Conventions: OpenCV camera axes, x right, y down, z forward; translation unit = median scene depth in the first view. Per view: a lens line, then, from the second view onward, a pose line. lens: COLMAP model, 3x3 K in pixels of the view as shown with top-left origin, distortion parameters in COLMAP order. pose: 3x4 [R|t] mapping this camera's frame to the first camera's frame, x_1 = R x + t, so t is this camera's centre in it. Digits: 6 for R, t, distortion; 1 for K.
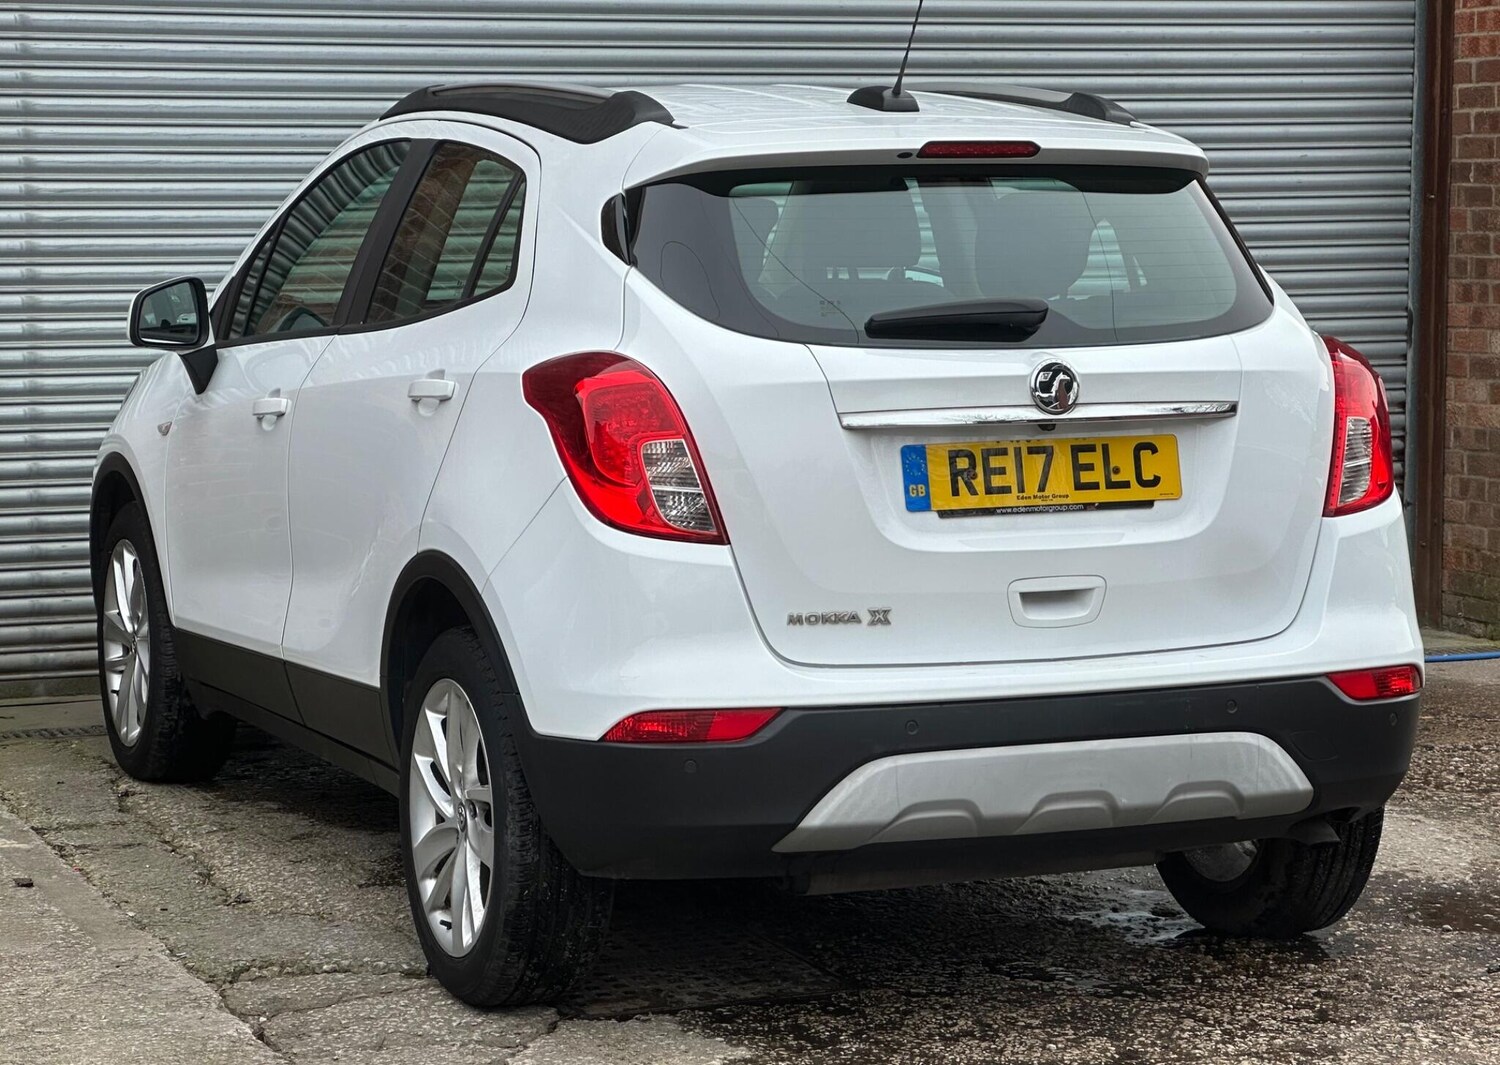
lens RADIAL K [[3791.7, 0, 729.6], [0, 3791.7, 532.1], [0, 0, 1]] dist [-0.037891, 3.337156]
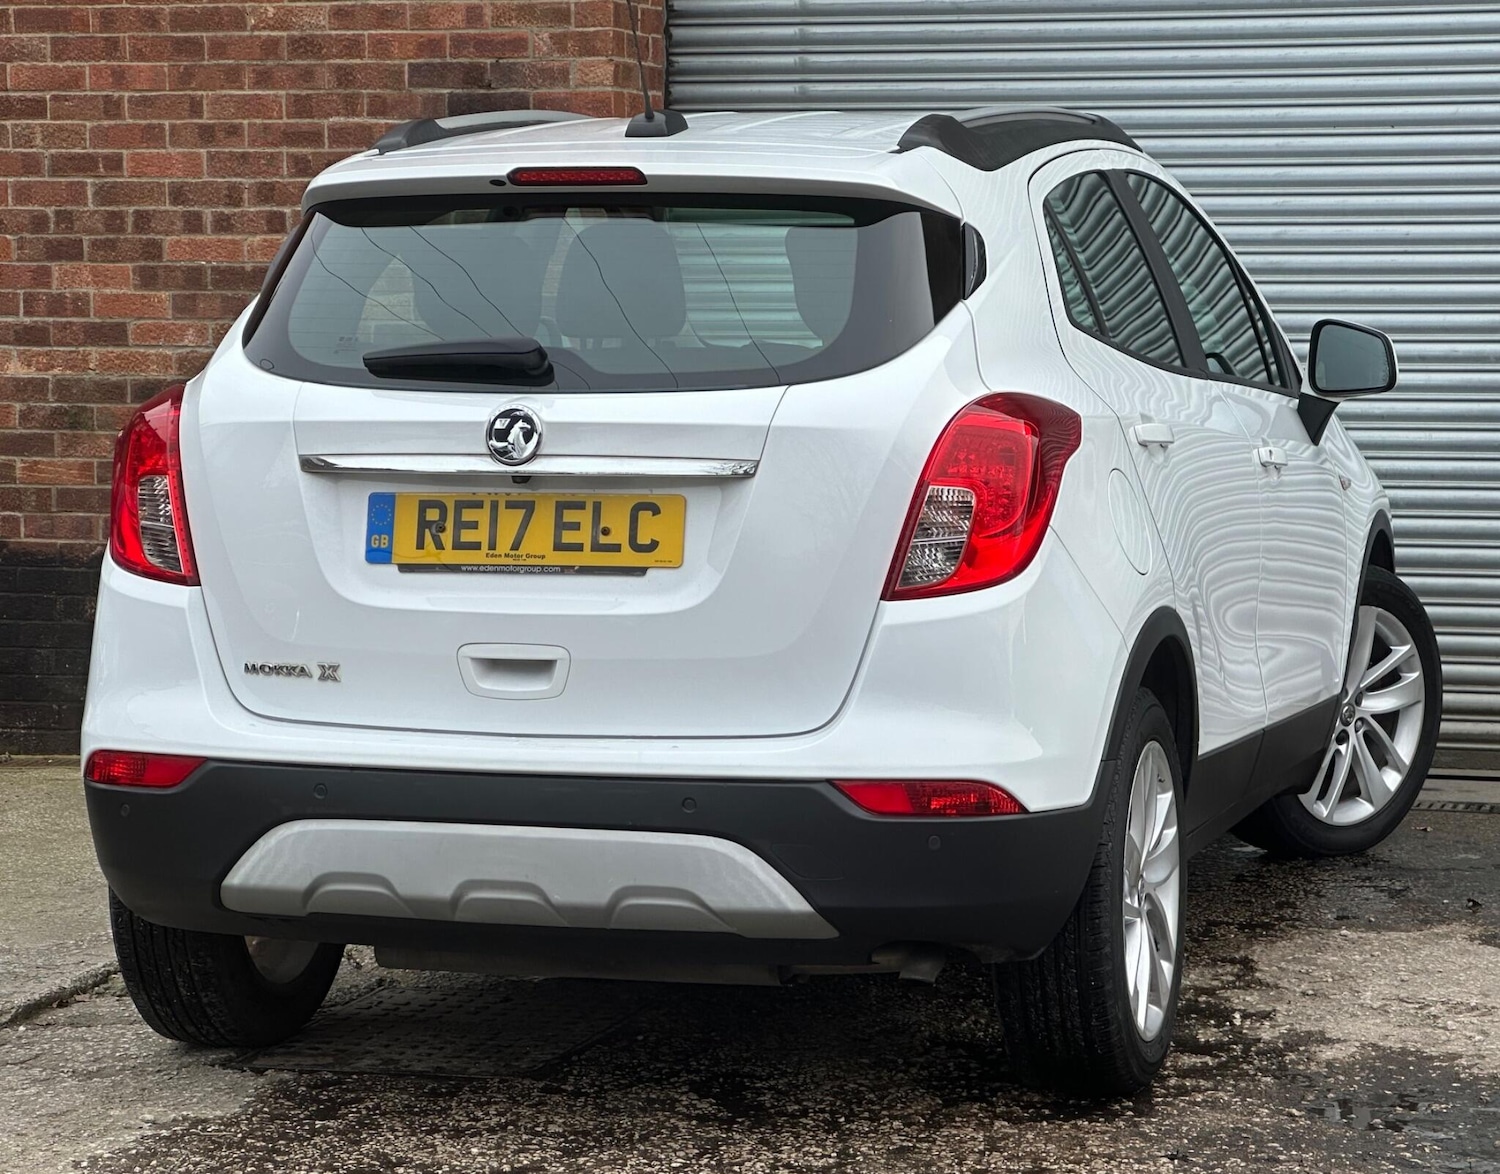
lens RADIAL K [[3971.7, 0, 833.8], [0, 3971.7, 655.0], [0, 0, 1]] dist [-0.077727, 2.673963]
pose [[0.790380, 0.066923, -0.608951, 0.727772], [-0.060737, 0.997678, 0.030811, -0.019636], [0.609599, 0.012633, 0.792609, 0.289805]]
